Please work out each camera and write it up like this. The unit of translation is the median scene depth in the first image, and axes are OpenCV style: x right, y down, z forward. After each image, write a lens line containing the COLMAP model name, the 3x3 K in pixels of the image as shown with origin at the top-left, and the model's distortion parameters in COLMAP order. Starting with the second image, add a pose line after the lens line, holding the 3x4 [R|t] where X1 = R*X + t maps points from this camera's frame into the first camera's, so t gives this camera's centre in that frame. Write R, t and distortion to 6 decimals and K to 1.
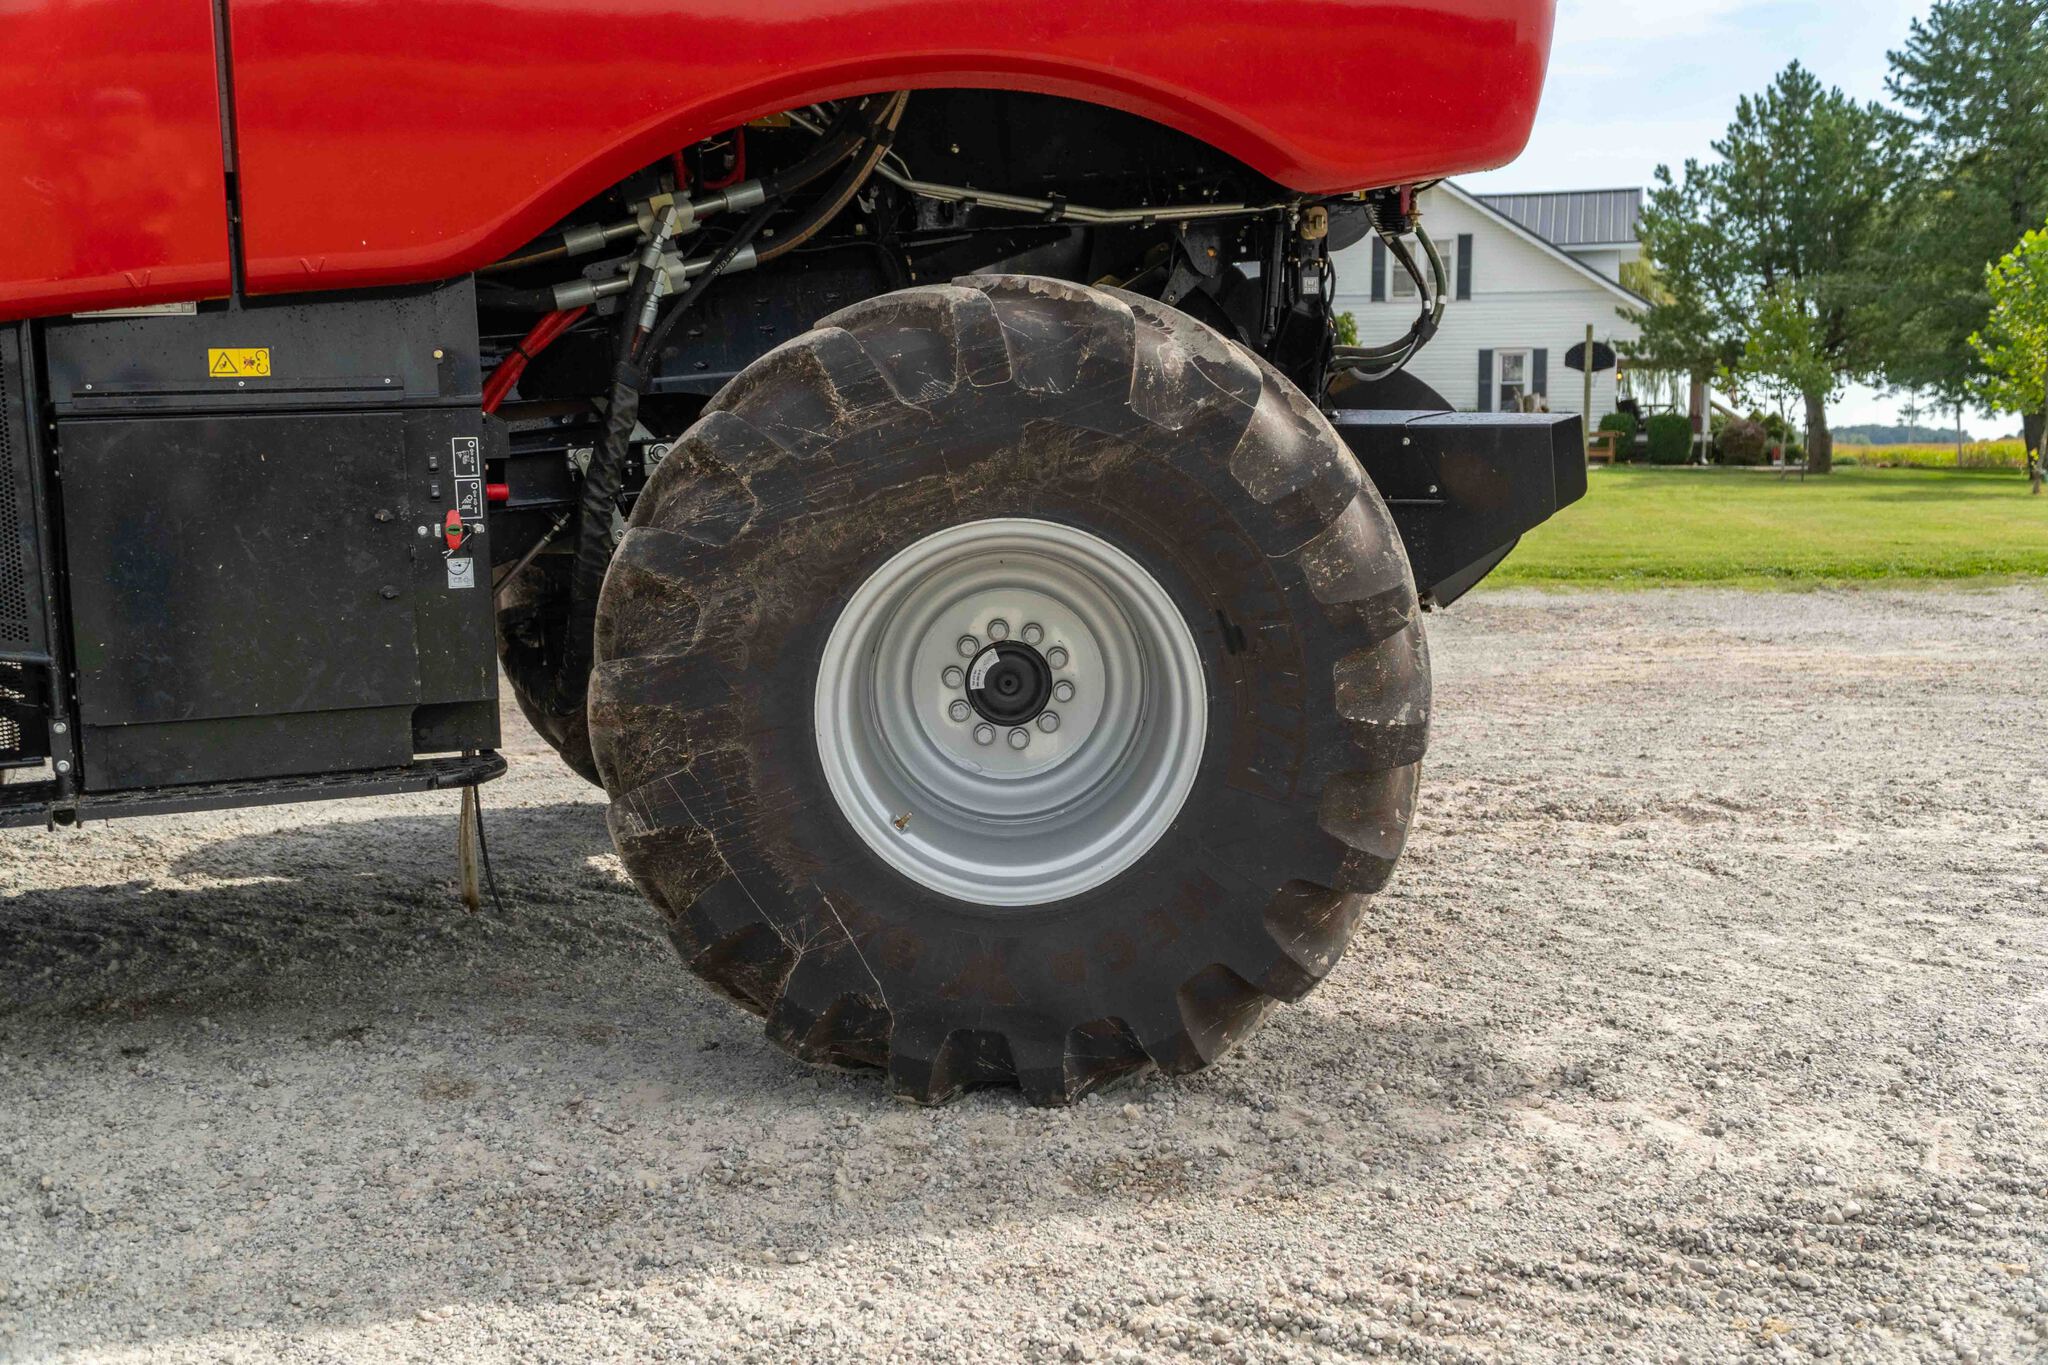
lens RADIAL K [[2276.1, 0, 1024.7], [0, 2276.1, 665.5], [0, 0, 1]] dist [0.108265, -0.147498]
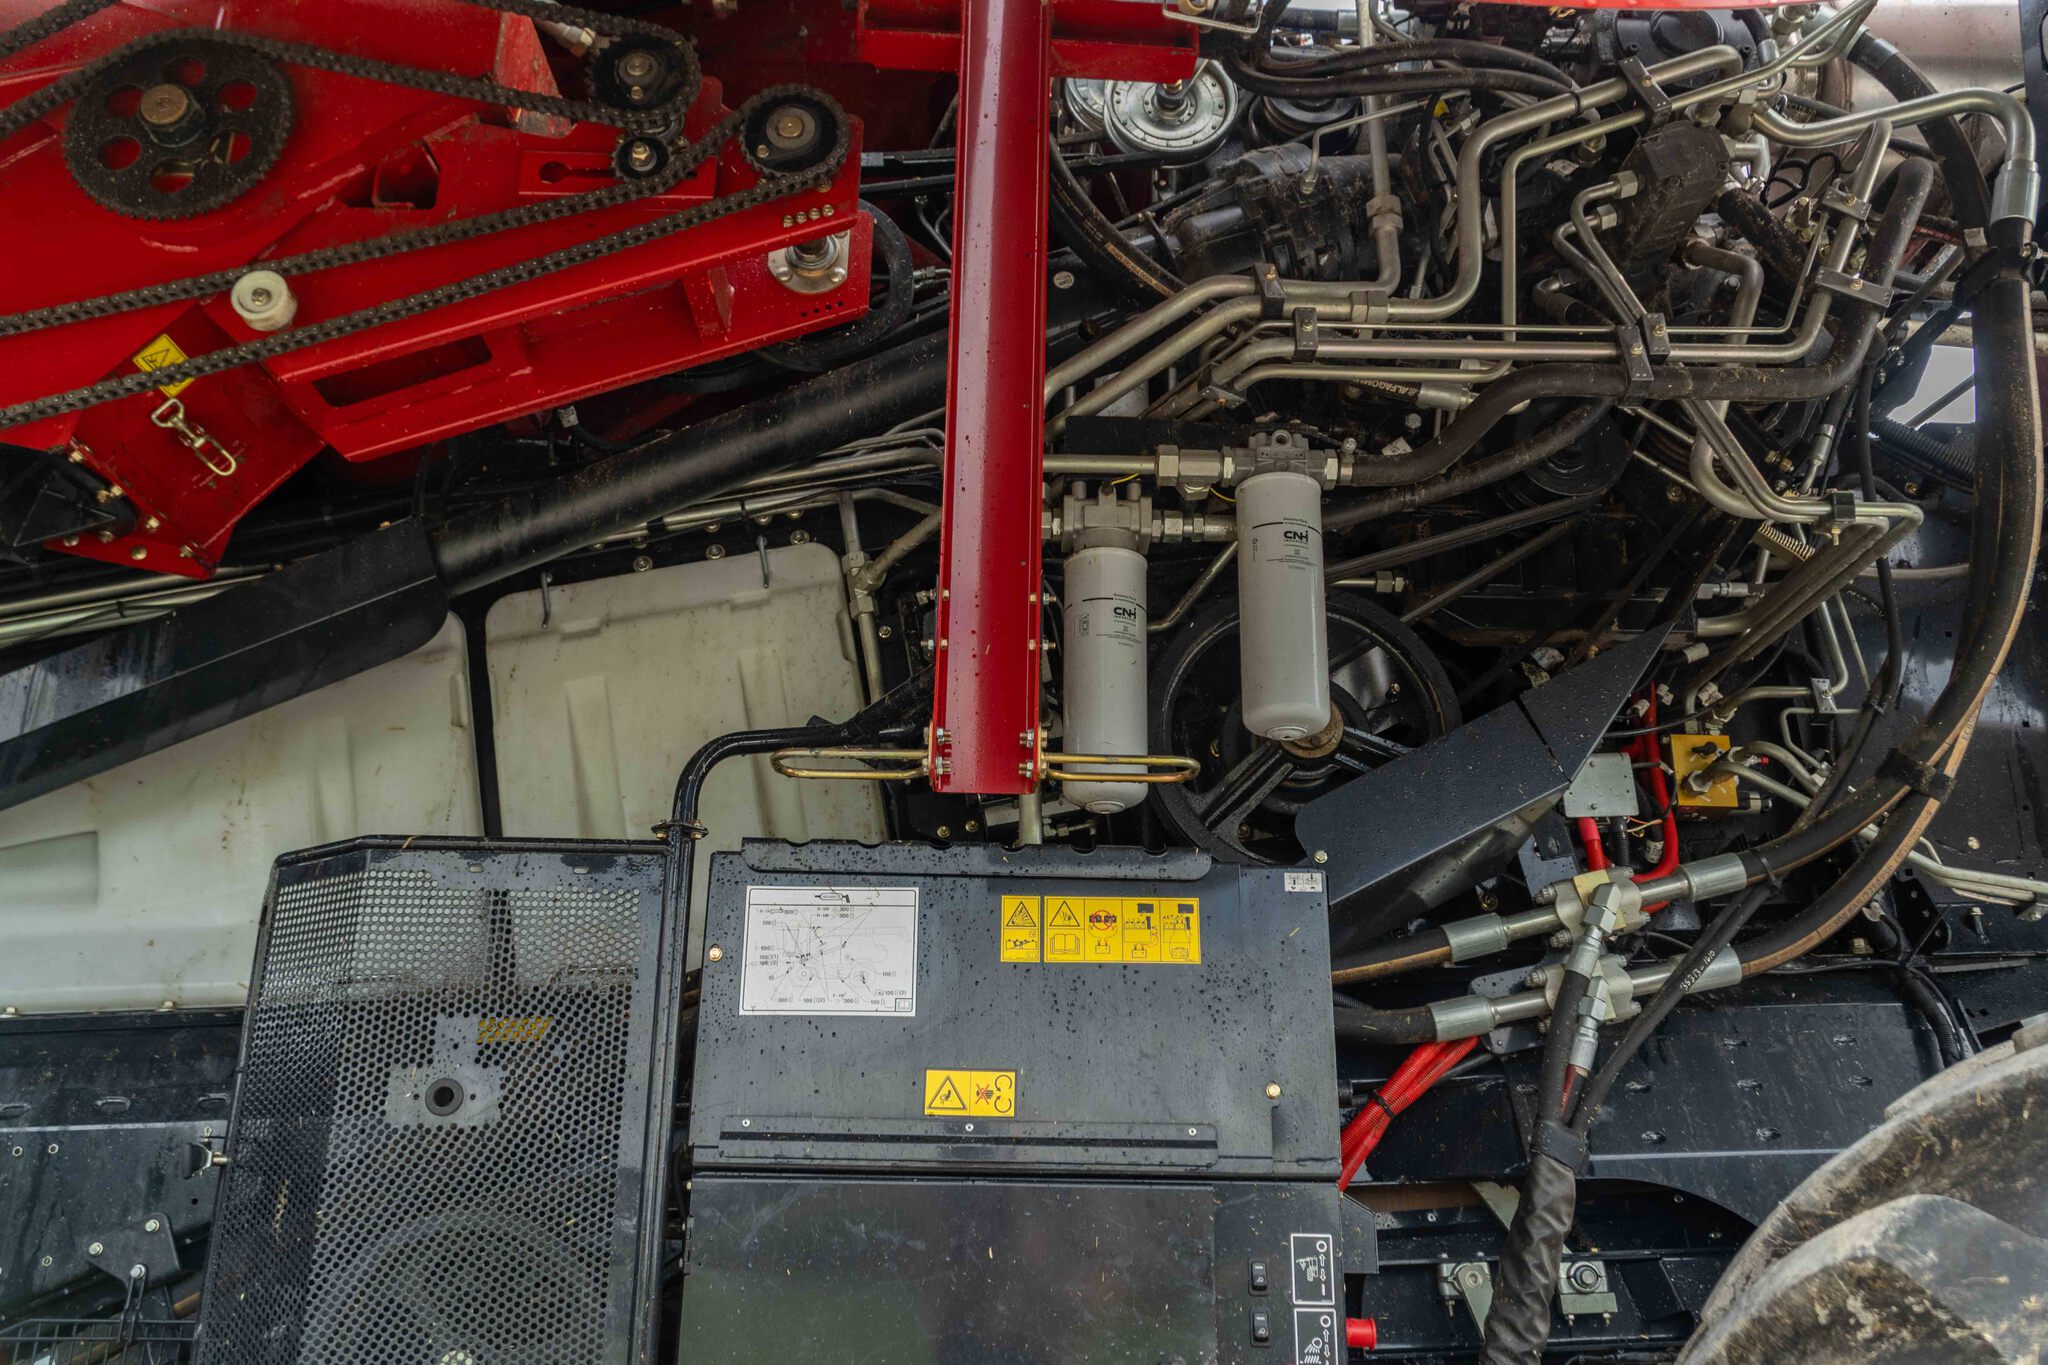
lens RADIAL K [[1657.6, 0, 986.9], [0, 1657.6, 689.2], [0, 0, 1]] dist [0.000367, -0.006900]
pose [[0.938056, -0.059566, -0.341326, -0.156702], [-0.086843, 0.913247, -0.398043, -0.046781], [0.335425, 0.403028, 0.851504, 0.511003]]
